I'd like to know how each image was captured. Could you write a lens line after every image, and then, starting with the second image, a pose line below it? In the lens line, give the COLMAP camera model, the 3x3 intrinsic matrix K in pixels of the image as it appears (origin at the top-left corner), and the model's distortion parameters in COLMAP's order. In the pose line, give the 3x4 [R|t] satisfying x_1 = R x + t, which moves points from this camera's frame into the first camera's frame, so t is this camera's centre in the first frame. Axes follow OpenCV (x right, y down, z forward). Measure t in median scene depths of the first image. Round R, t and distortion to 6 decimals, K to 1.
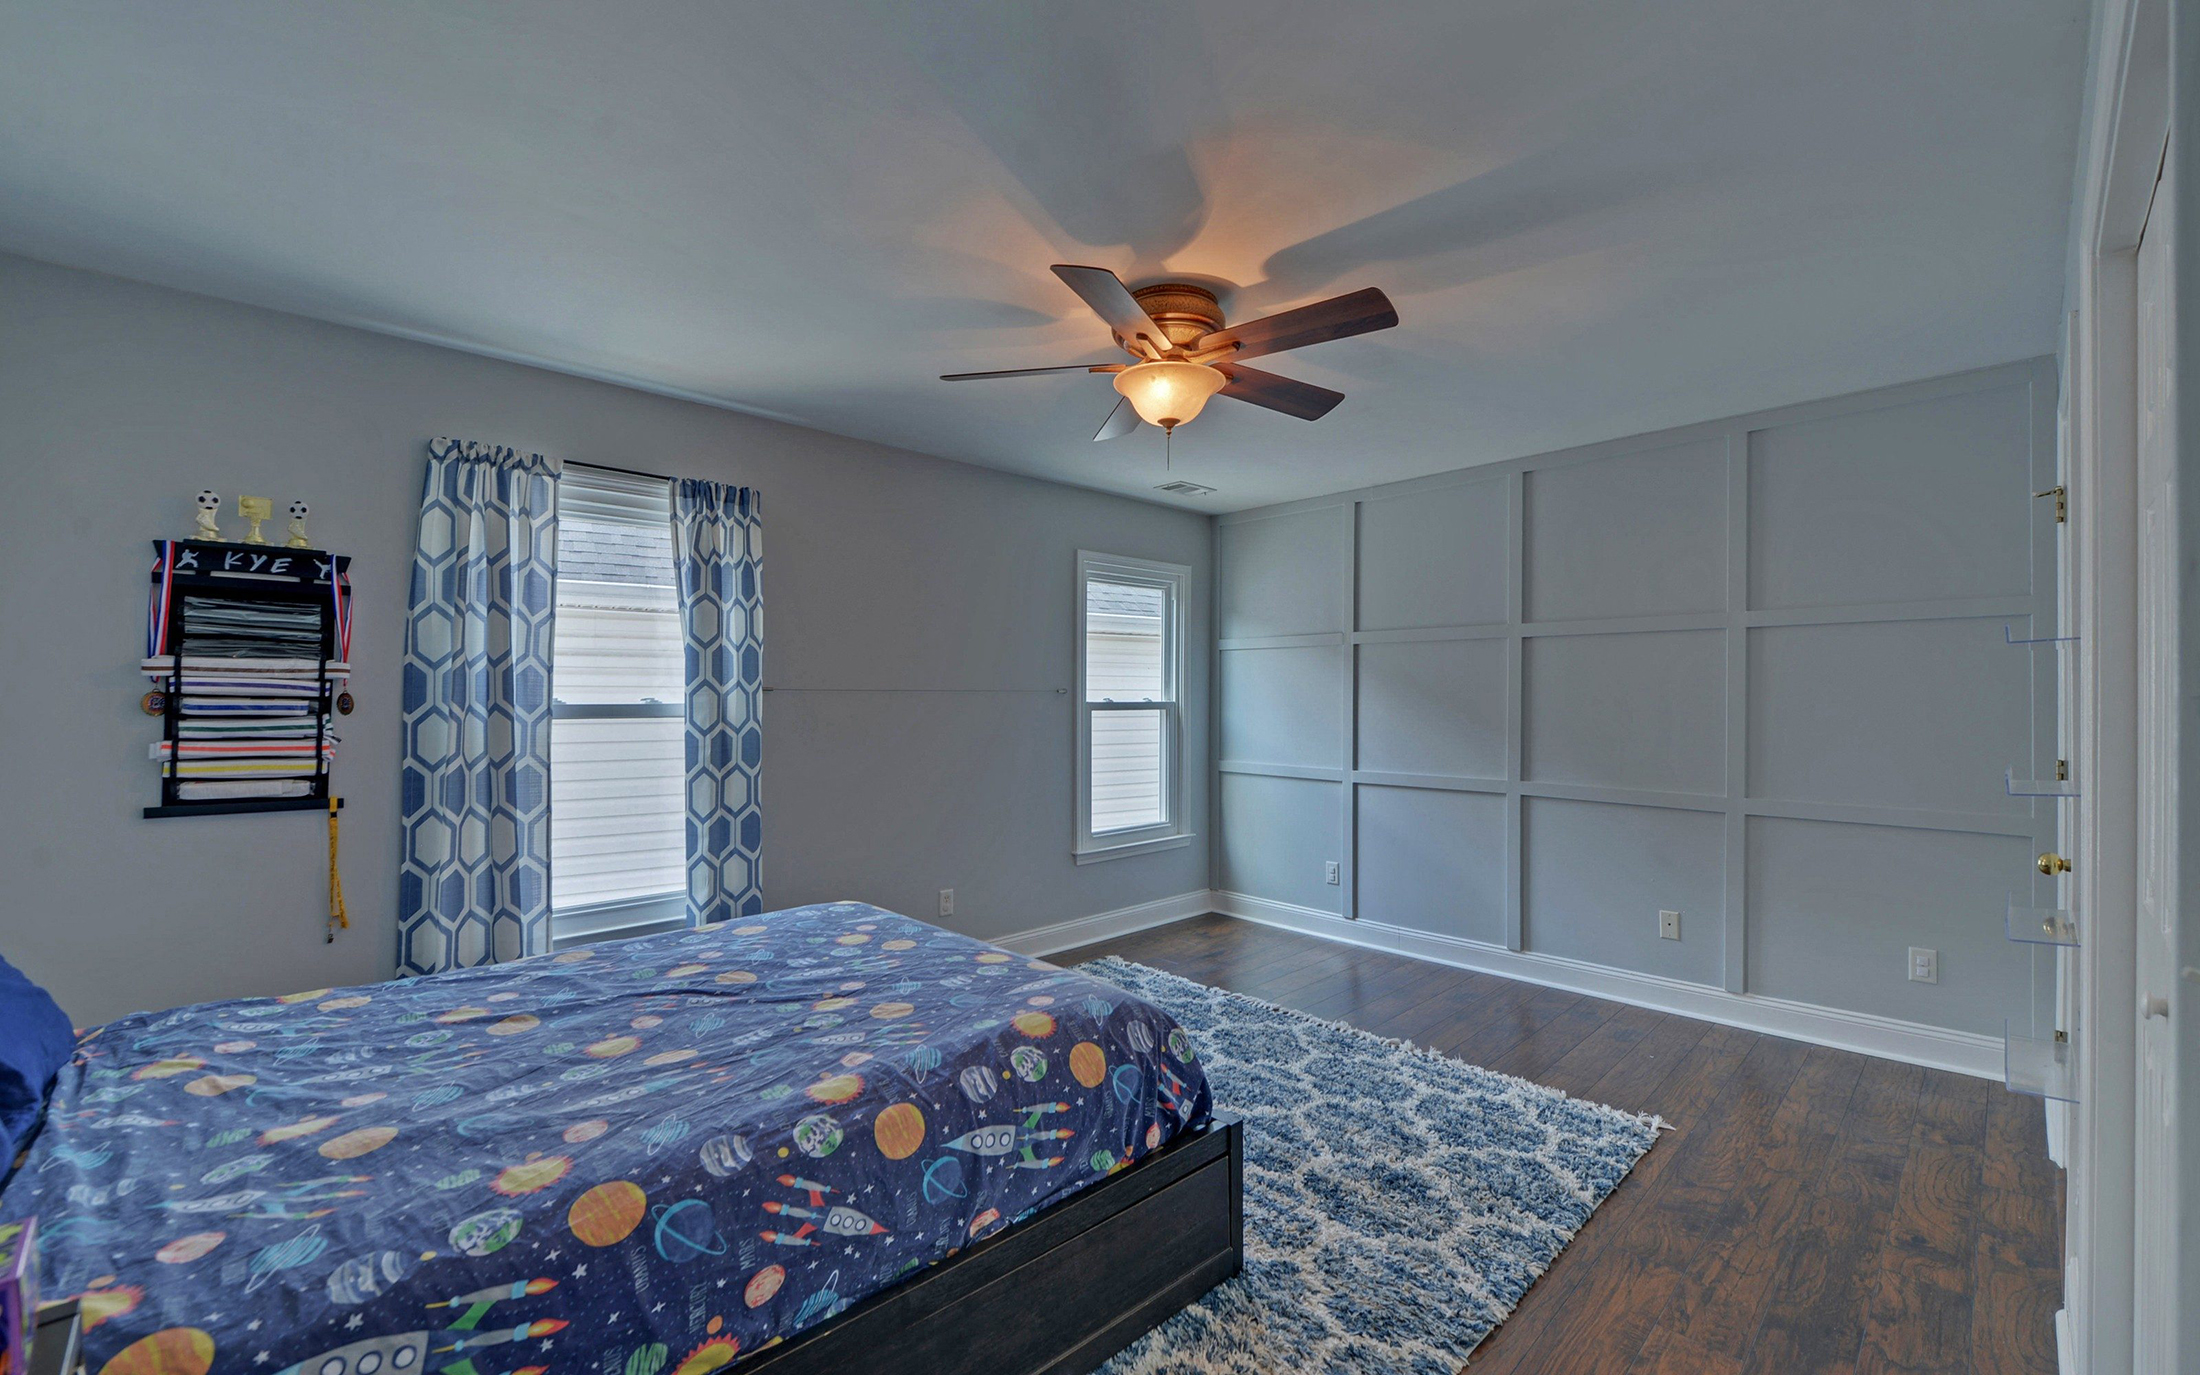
lens RADIAL K [[901.7, 0, 1099.8], [0, 901.7, 700.1], [0, 0, 1]] dist [0.000228, 0.000015]
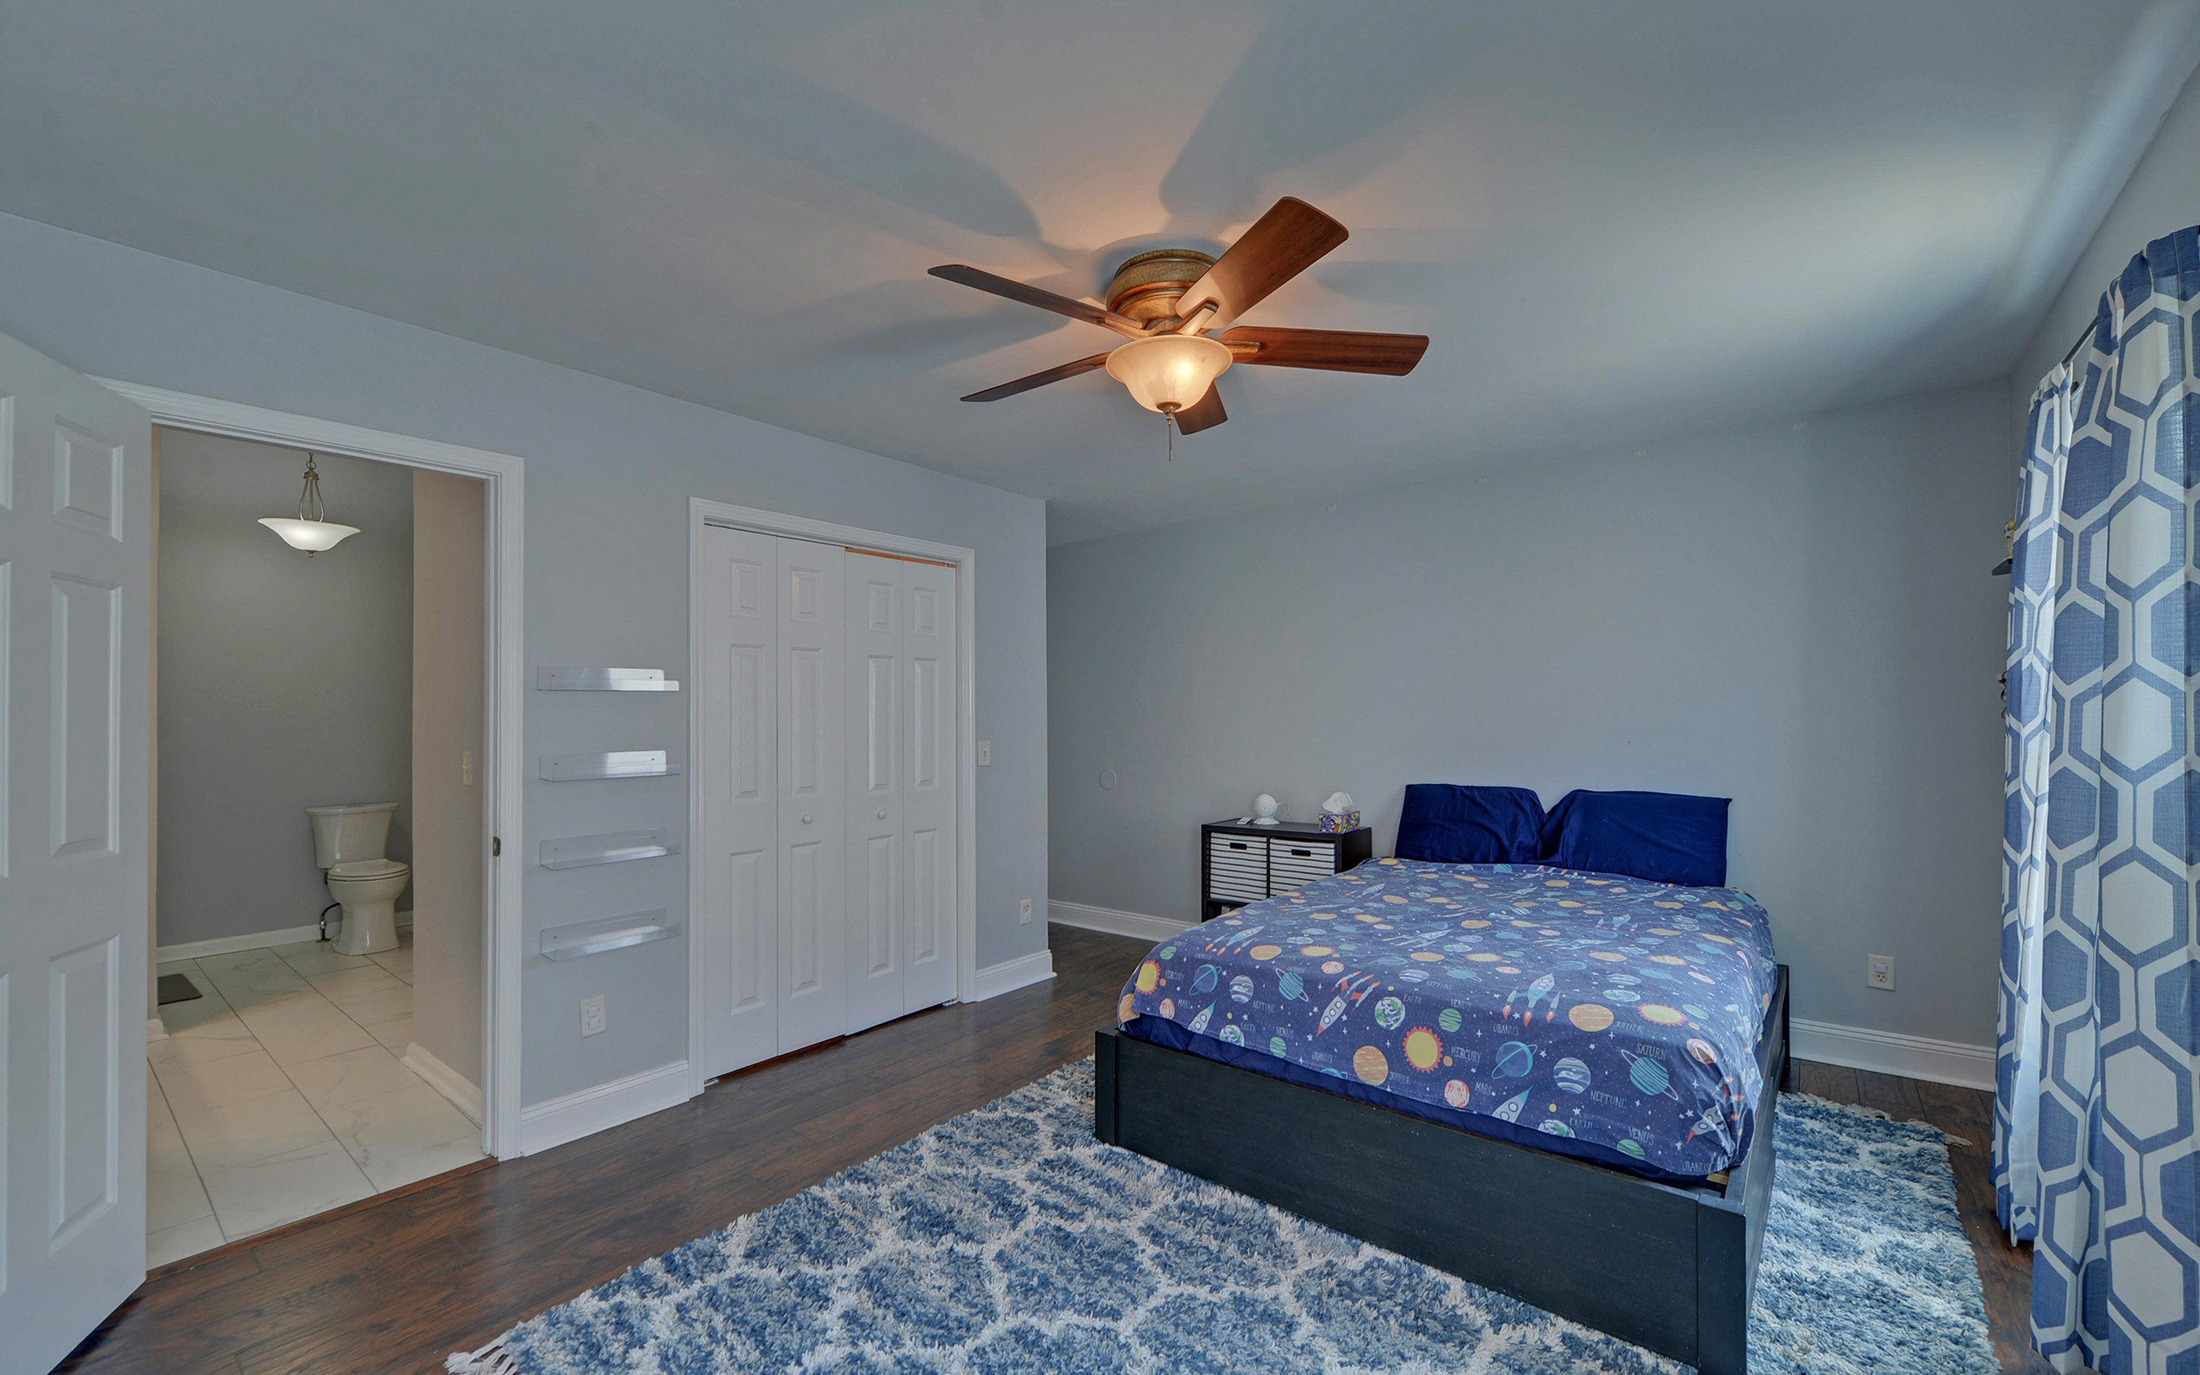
lens RADIAL K [[901.7, 0, 1097.3], [0, 901.7, 701.6], [0, 0, 1]] dist [0.000228, 0.000015]
pose [[-0.992606, 0.008836, -0.121058, 0.262042], [0.009960, 0.999913, -0.008683, -0.007534], [0.120970, -0.009825, -0.992607, 1.962999]]
